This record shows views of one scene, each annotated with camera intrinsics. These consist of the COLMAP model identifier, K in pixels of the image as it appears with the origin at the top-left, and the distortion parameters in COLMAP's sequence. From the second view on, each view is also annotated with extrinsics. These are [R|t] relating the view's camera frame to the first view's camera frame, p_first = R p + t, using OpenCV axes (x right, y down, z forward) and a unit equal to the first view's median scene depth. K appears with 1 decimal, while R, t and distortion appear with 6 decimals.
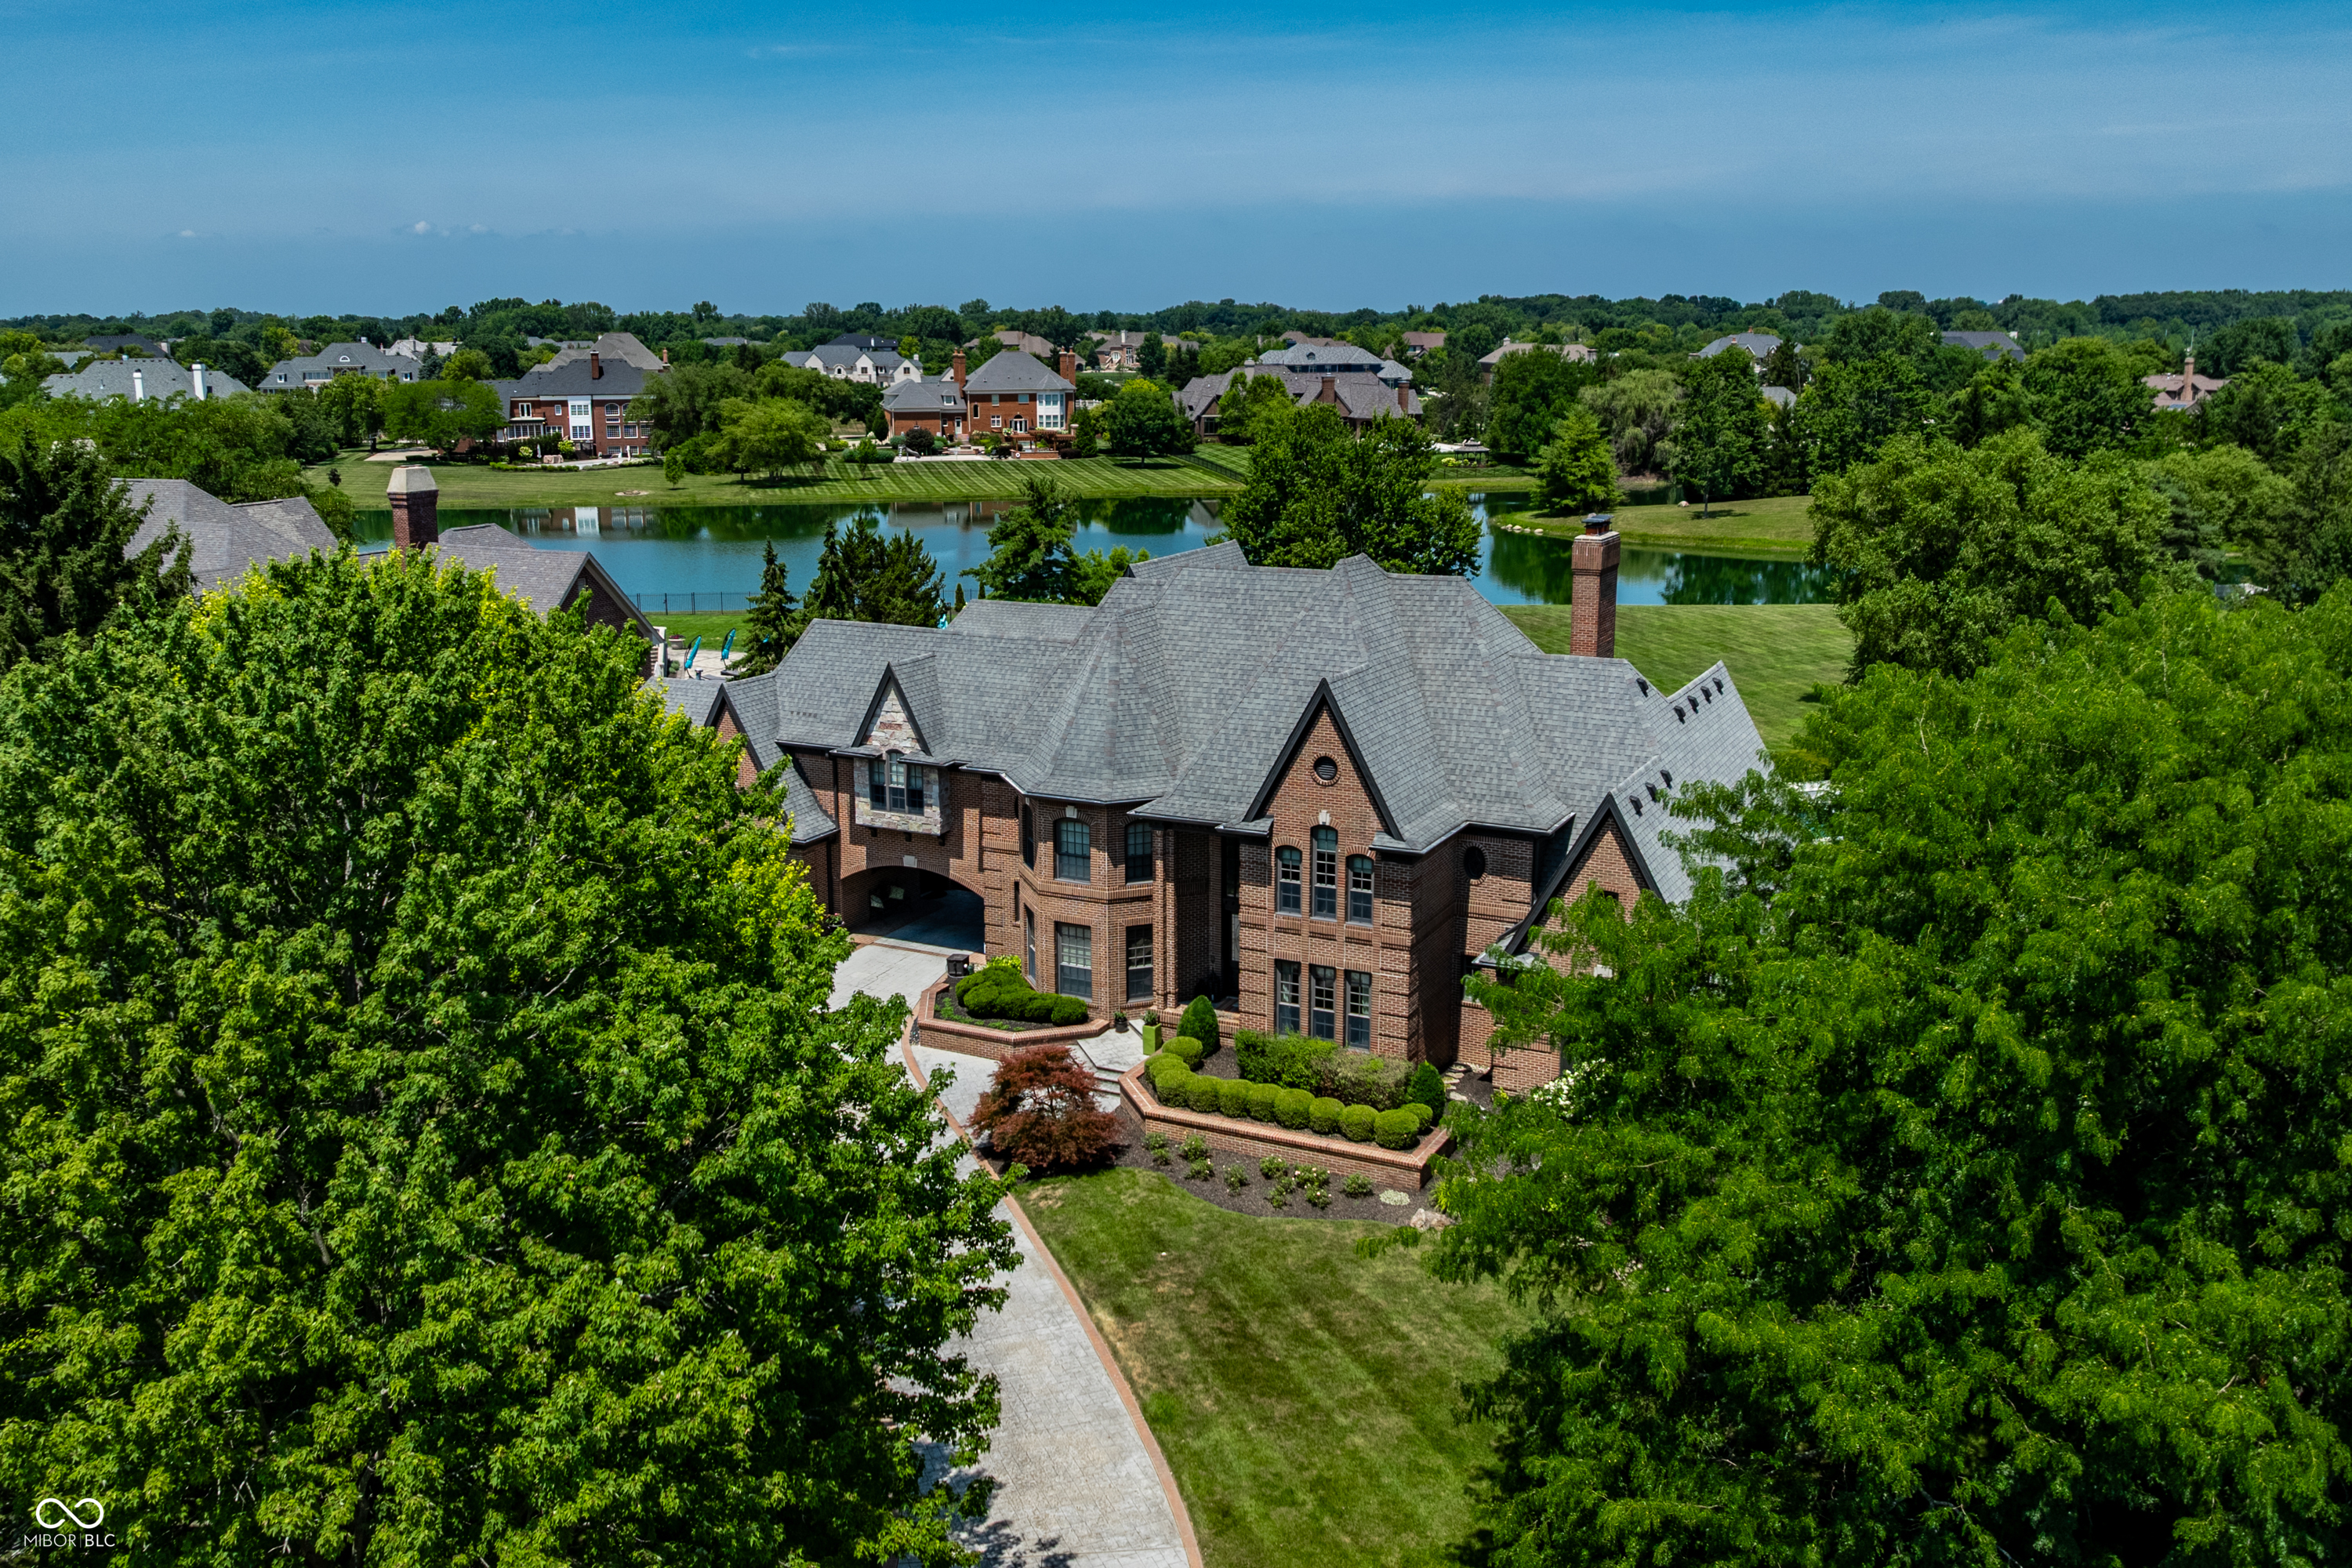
lens RADIAL K [[2012.9, 0, 1175.9], [0, 2012.9, 782.8], [0, 0, 1]] dist [-0.009083, -0.014236]
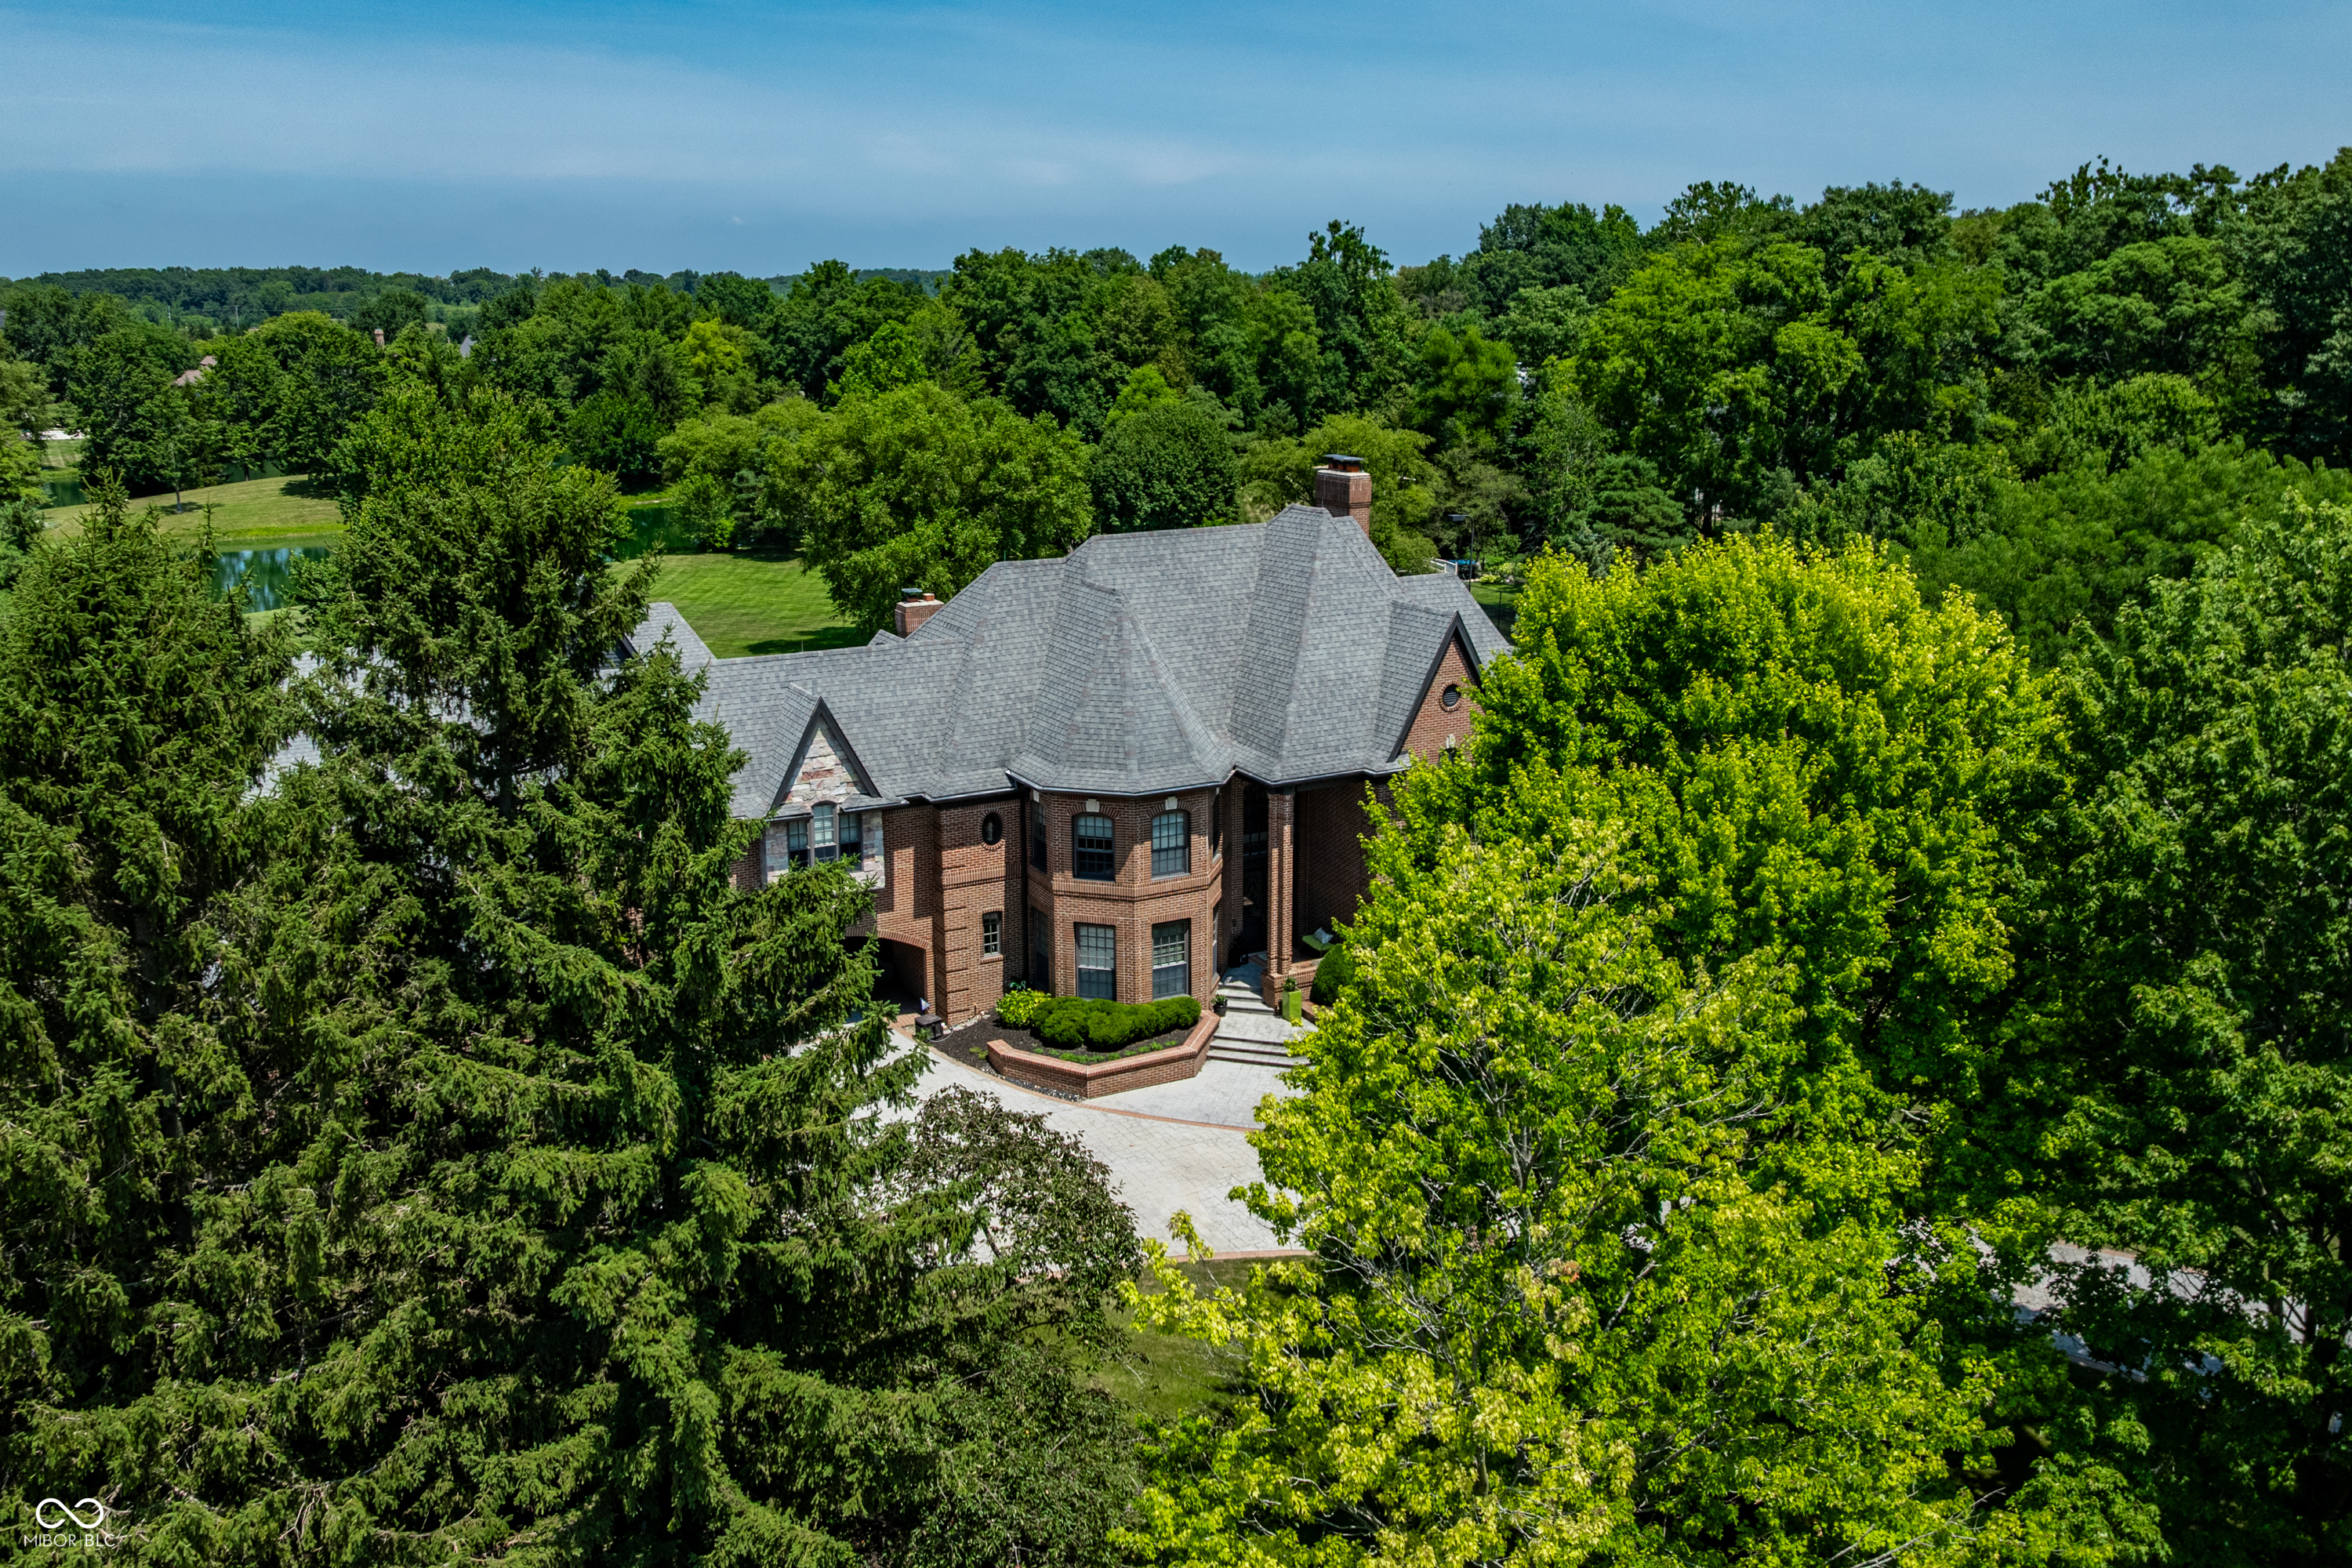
lens RADIAL K [[2012.9, 0, 1169.1], [0, 2012.9, 789.9], [0, 0, 1]] dist [-0.009083, -0.014236]
pose [[0.556987, -0.197801, 0.806622, -0.730374], [0.186718, 0.976185, 0.110450, -0.086331], [-0.809260, 0.089091, 0.580656, 0.406828]]
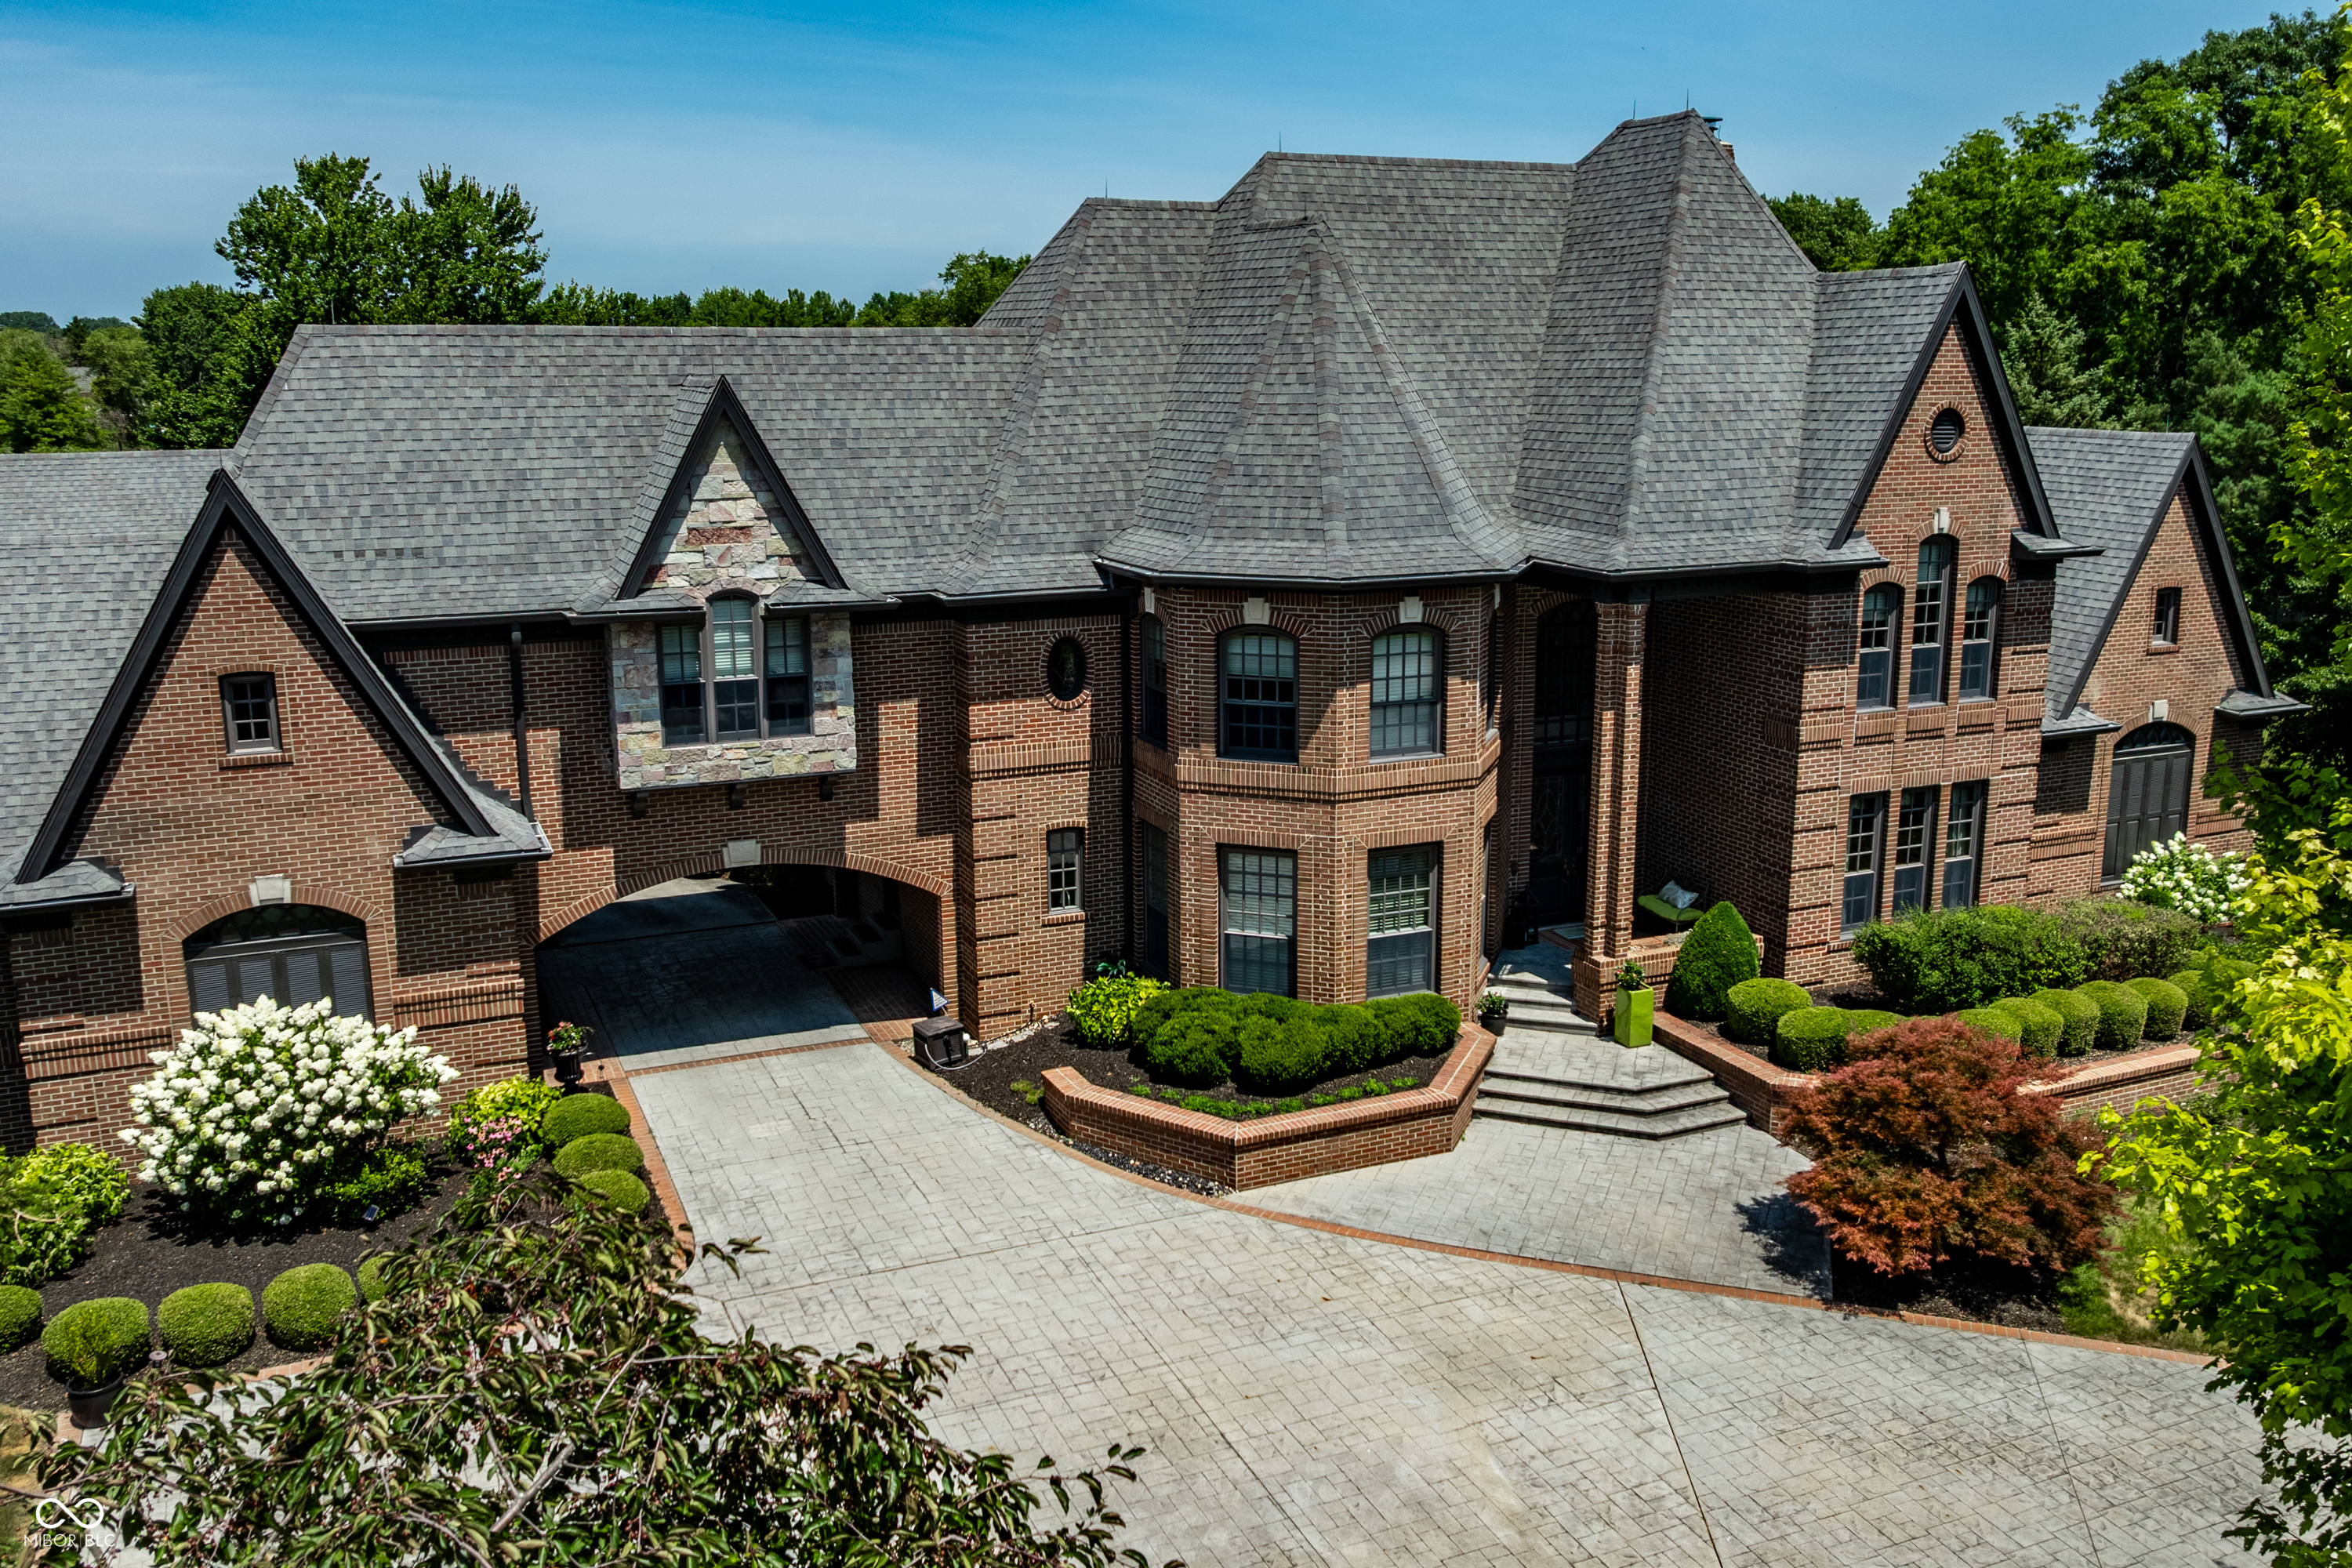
lens RADIAL K [[2012.9, 0, 1195.9], [0, 2012.9, 788.3], [0, 0, 1]] dist [-0.009083, -0.014236]
pose [[0.617481, -0.163514, 0.769402, -0.414206], [0.176352, 0.982033, 0.067171, 0.013393], [-0.766562, 0.094209, 0.635223, 0.663510]]
